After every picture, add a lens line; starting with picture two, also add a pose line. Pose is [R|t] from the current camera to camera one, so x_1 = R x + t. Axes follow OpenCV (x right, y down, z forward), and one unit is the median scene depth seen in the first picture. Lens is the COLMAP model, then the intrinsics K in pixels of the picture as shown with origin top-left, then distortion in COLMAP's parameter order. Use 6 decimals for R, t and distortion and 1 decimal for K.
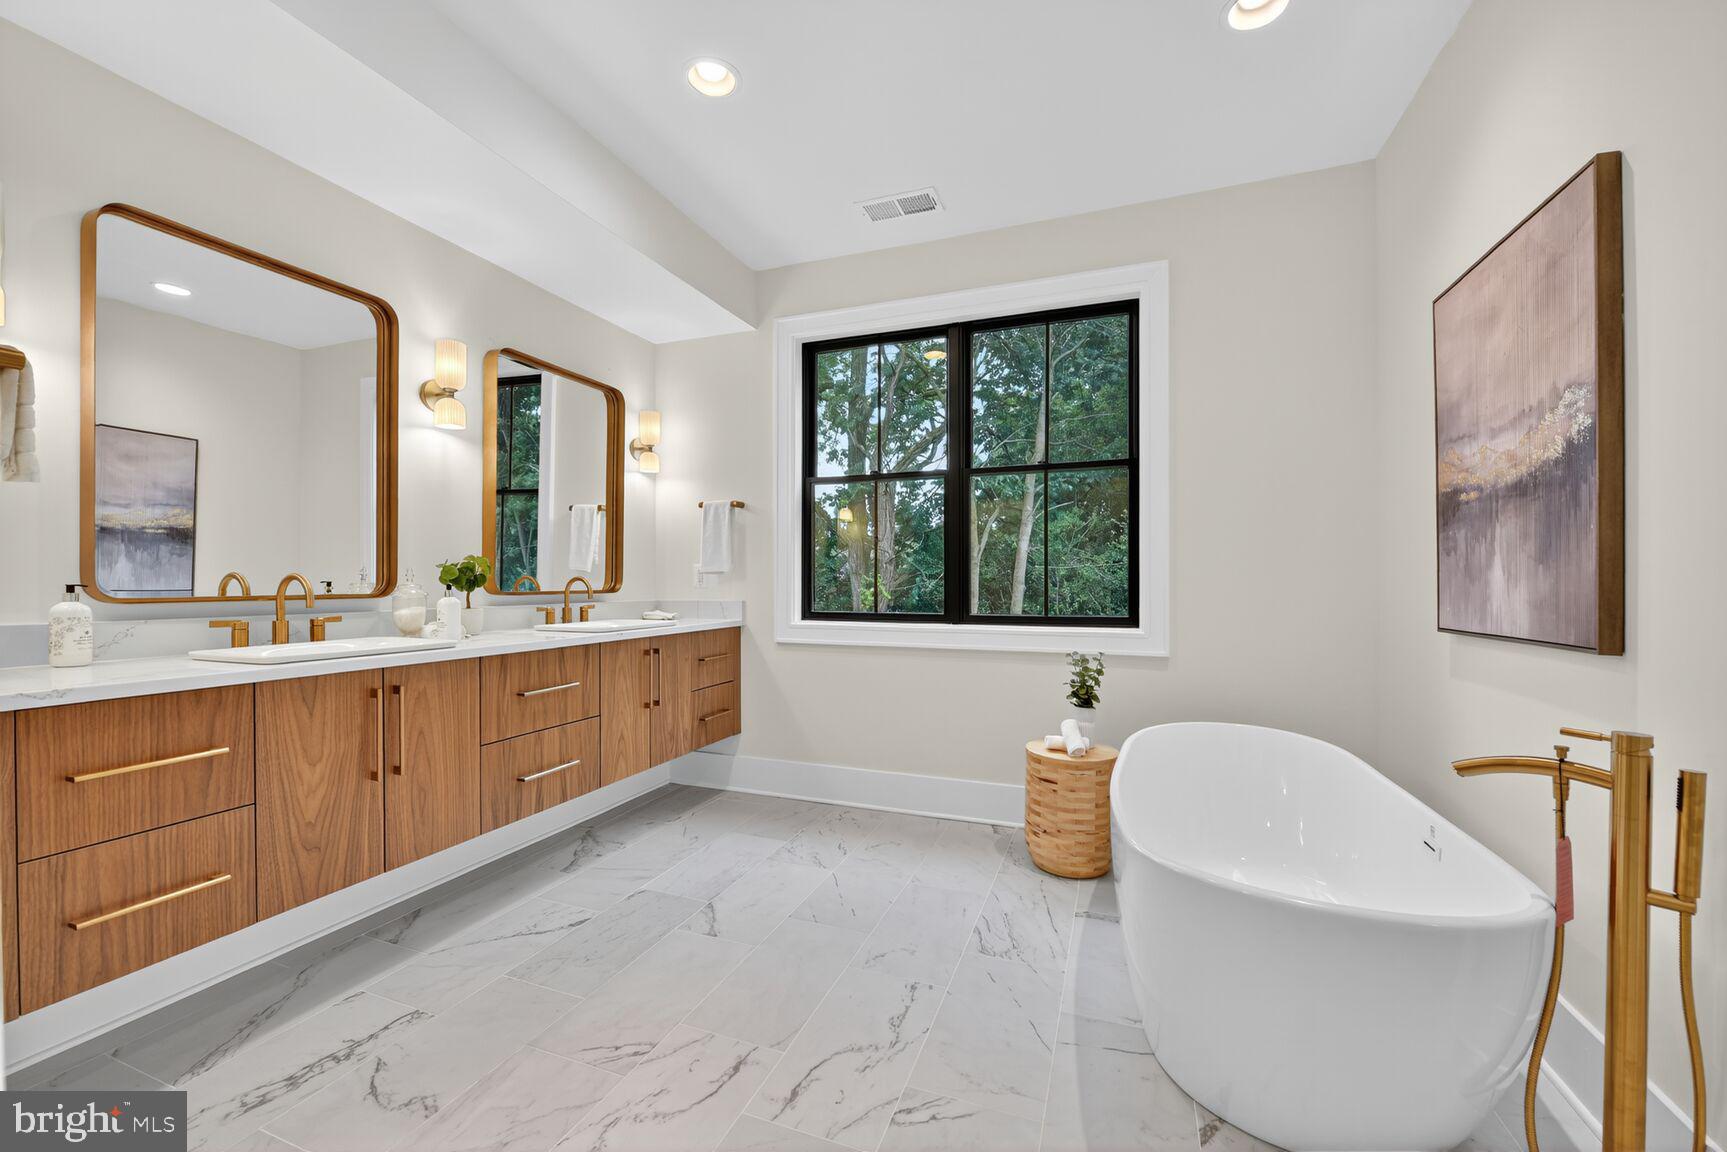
lens RADIAL K [[680.2, 0, 860.2], [0, 680.2, 581.6], [0, 0, 1]] dist [0.000271, -0.000030]
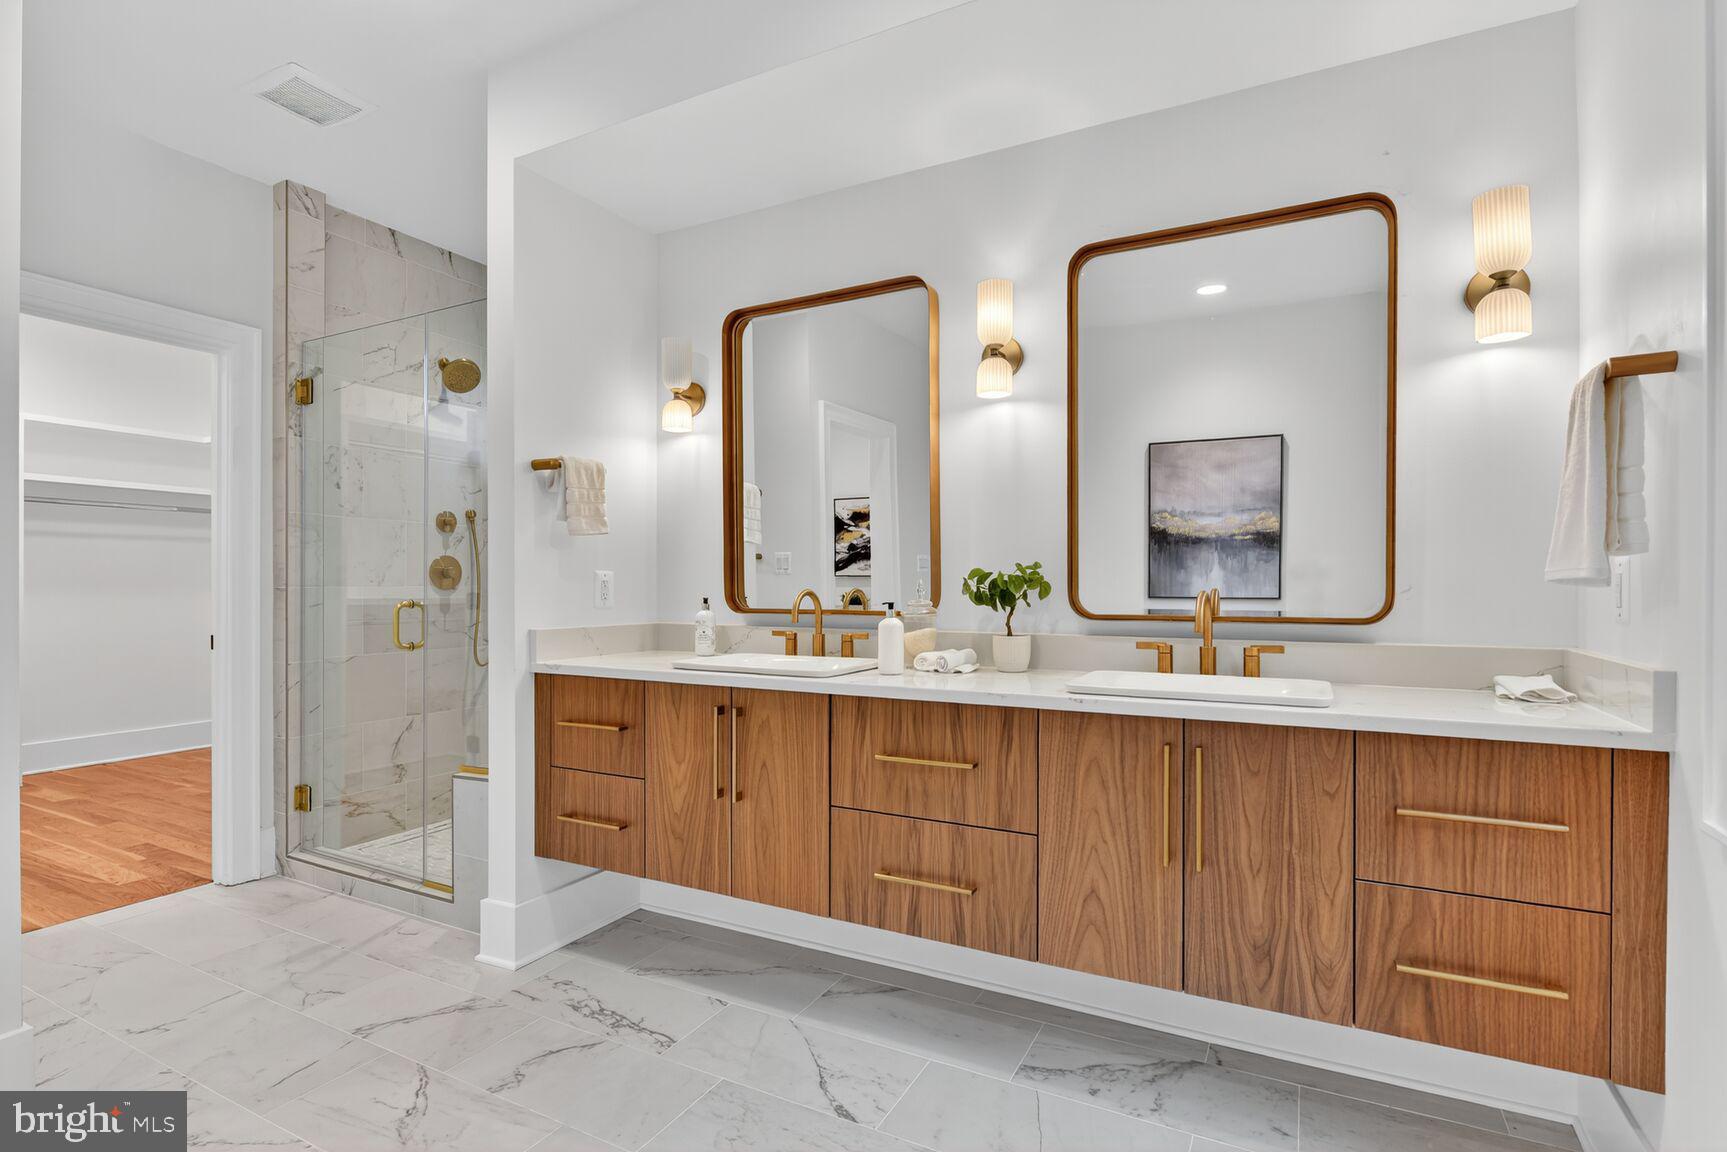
lens RADIAL K [[845.5, 0, 859.0], [0, 845.5, 569.6], [0, 0, 1]] dist [-0.012608, -0.000095]
pose [[-0.116050, -0.013423, -0.993153, 0.371642], [-0.000440, 0.999909, -0.013463, -0.020087], [0.993243, -0.001126, -0.116045, 0.998325]]
